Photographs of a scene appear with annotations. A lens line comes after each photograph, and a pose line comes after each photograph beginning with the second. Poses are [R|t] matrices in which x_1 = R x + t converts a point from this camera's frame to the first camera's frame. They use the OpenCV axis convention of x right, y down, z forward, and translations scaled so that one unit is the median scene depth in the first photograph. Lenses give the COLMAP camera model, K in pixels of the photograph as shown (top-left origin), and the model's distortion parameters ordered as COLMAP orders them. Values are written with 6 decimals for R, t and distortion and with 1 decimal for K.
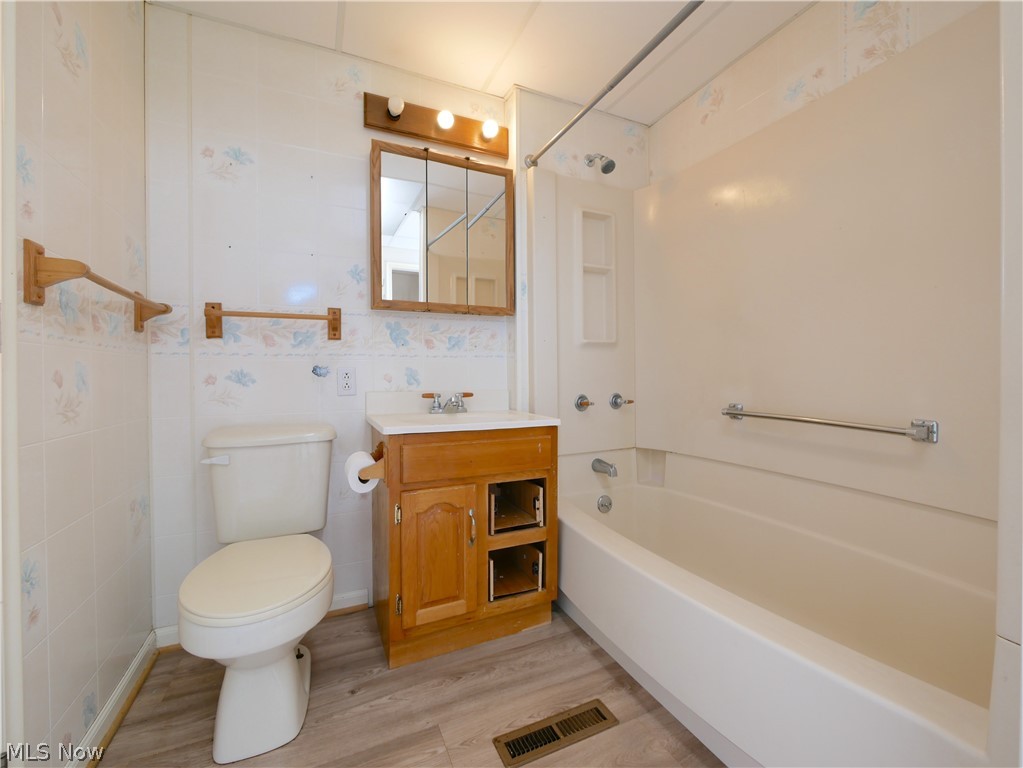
lens RADIAL K [[423.1, 0, 509.9], [0, 423.1, 375.5], [0, 0, 1]] dist [-0.003832, -0.000204]
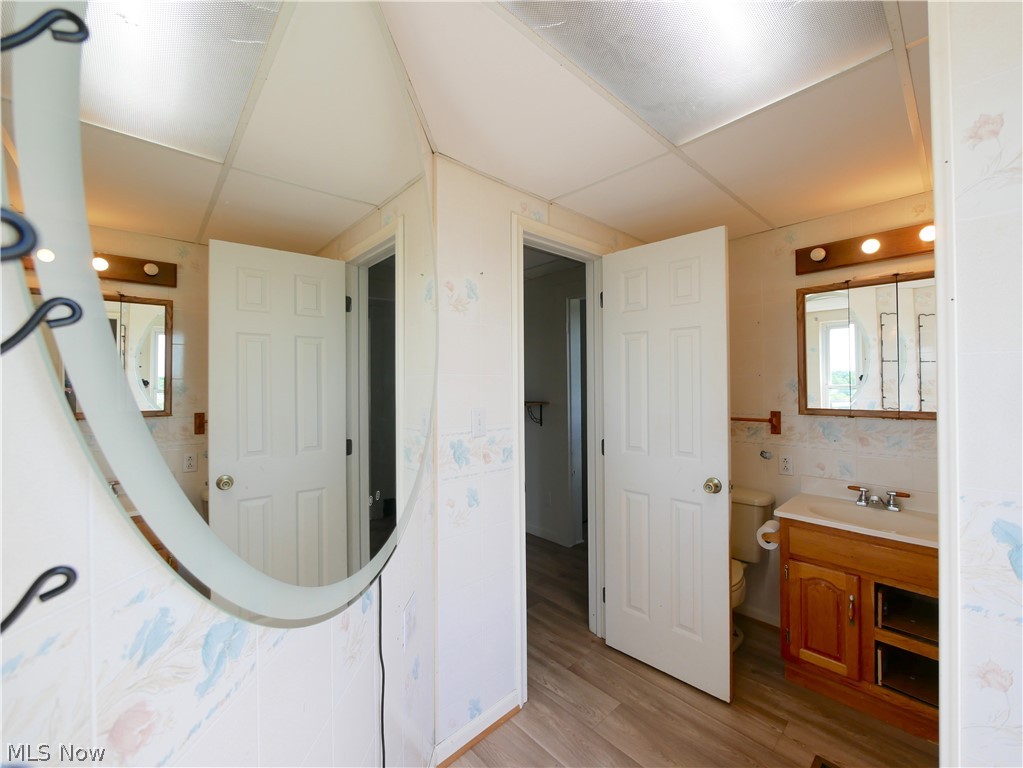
lens RADIAL K [[423.1, 0, 509.9], [0, 423.1, 375.5], [0, 0, 1]] dist [-0.003832, -0.000204]
pose [[0.301540, -0.015232, -0.953332, 0.761004], [0.002891, 0.999882, -0.015062, -0.298358], [0.953449, 0.001786, 0.301549, -0.311031]]
